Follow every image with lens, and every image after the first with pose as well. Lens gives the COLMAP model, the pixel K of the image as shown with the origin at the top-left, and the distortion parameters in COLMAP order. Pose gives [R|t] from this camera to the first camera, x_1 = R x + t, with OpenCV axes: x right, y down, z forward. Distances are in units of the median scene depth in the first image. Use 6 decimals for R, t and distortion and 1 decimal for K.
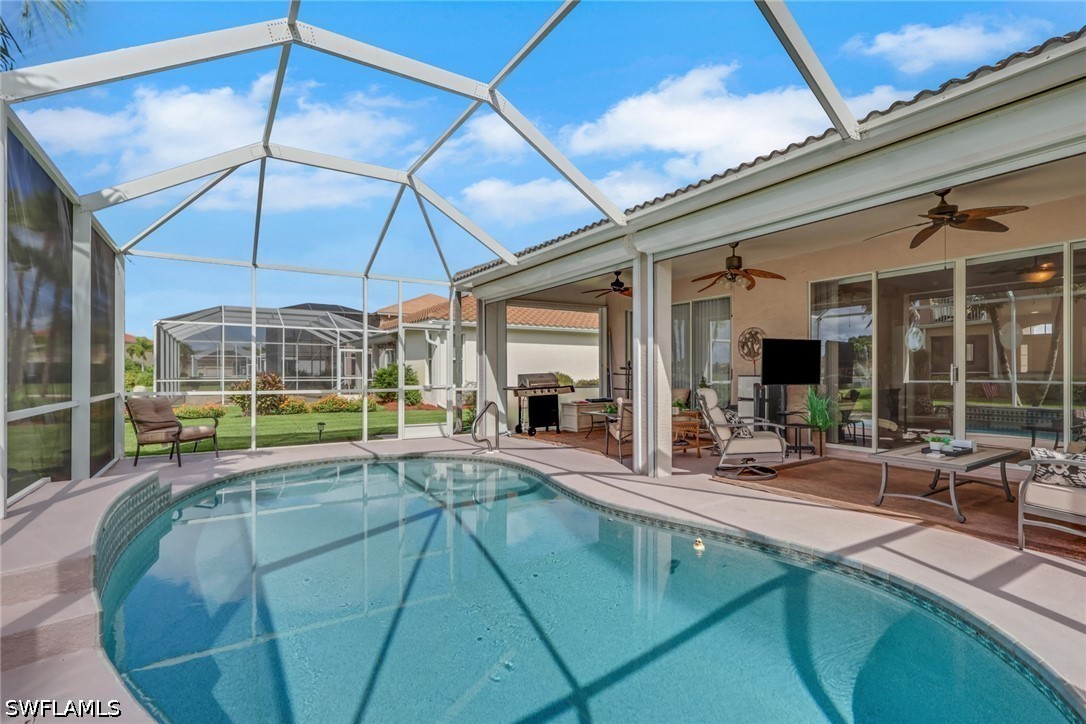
lens RADIAL K [[526.1, 0, 540.5], [0, 526.1, 365.8], [0, 0, 1]] dist [0.014948, -0.015607]
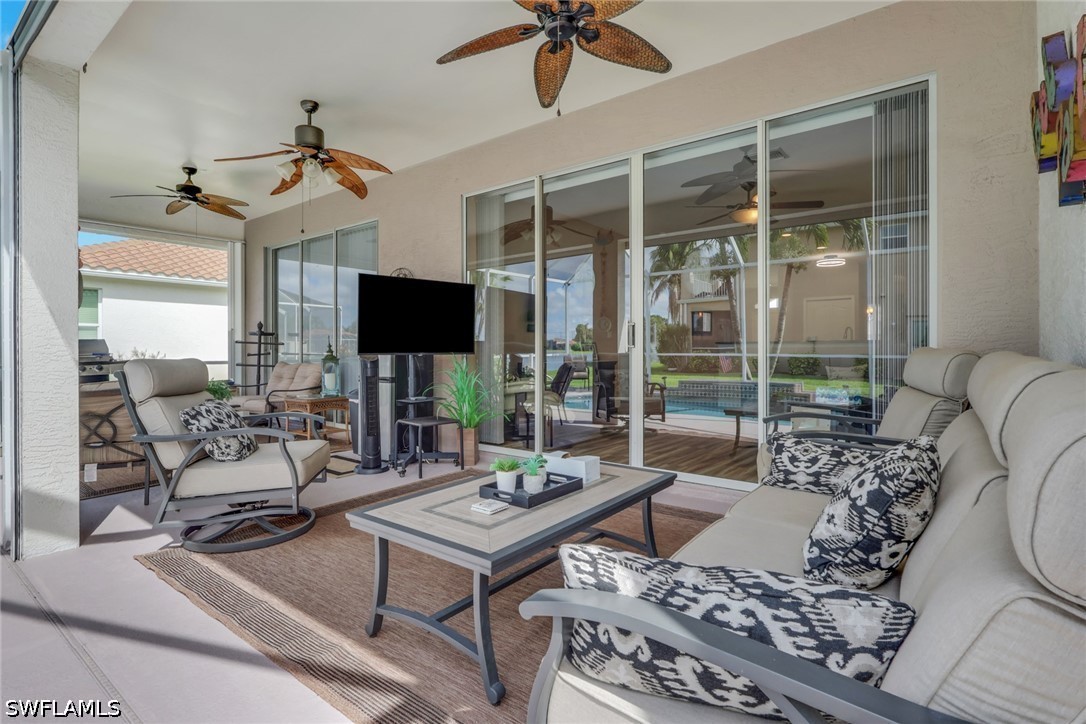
lens RADIAL K [[526.1, 0, 540.5], [0, 526.1, 365.8], [0, 0, 1]] dist [0.014948, -0.015607]
pose [[0.949315, -0.009533, 0.314181, 0.266769], [-0.003439, 0.999165, 0.040706, 0.015572], [-0.314307, -0.039724, 0.948490, 0.236888]]
